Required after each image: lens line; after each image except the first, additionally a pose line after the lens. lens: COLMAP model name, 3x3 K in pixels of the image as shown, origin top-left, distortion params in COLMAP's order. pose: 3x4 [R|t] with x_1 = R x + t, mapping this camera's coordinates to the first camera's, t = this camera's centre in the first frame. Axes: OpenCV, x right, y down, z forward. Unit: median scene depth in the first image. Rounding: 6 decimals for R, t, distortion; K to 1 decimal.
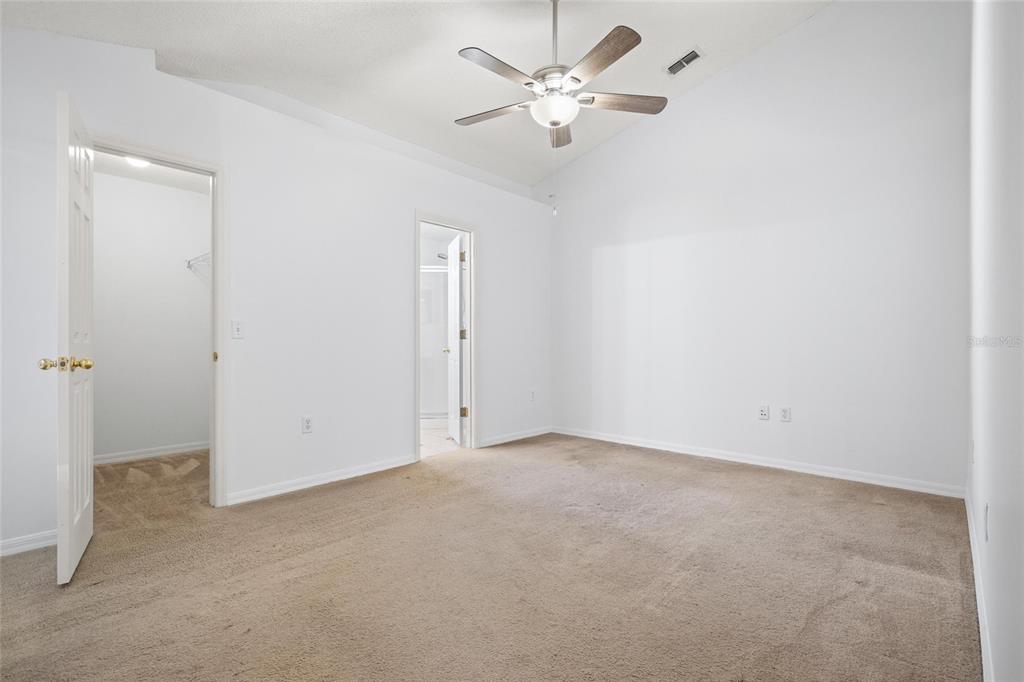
lens RADIAL K [[477.7, 0, 509.0], [0, 477.7, 341.9], [0, 0, 1]] dist [0.002087, -0.000698]
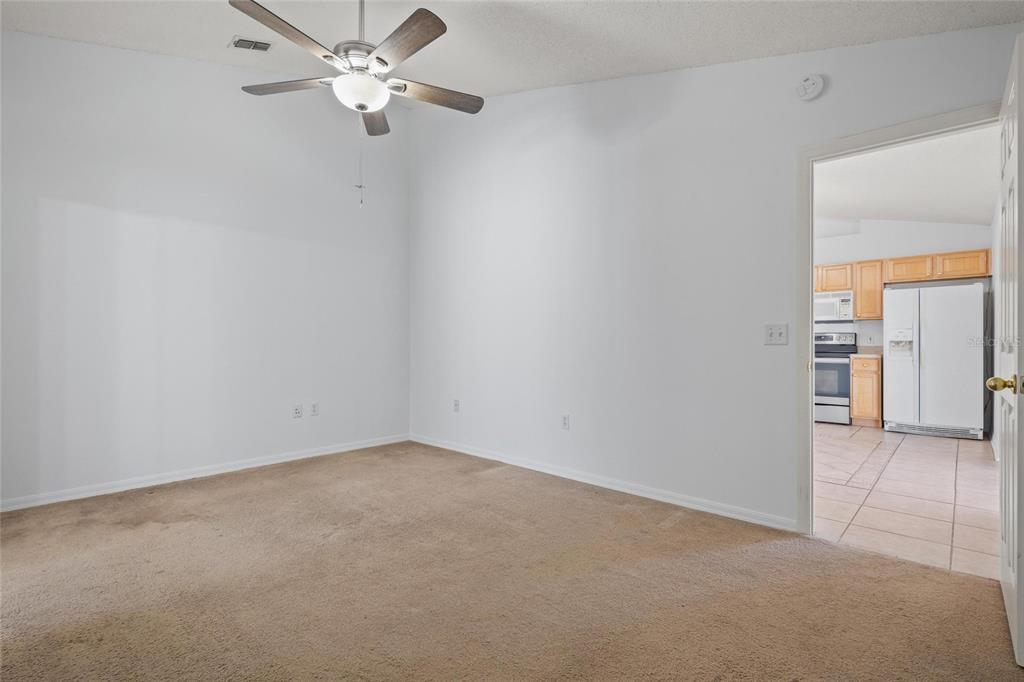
lens RADIAL K [[477.7, 0, 509.0], [0, 477.7, 342.1], [0, 0, 1]] dist [0.002087, -0.000698]
pose [[0.015215, 0.000547, 0.999884, -0.661797], [0.001684, 0.999998, -0.000573, -0.010909], [-0.999883, 0.001692, 0.015214, 0.587816]]
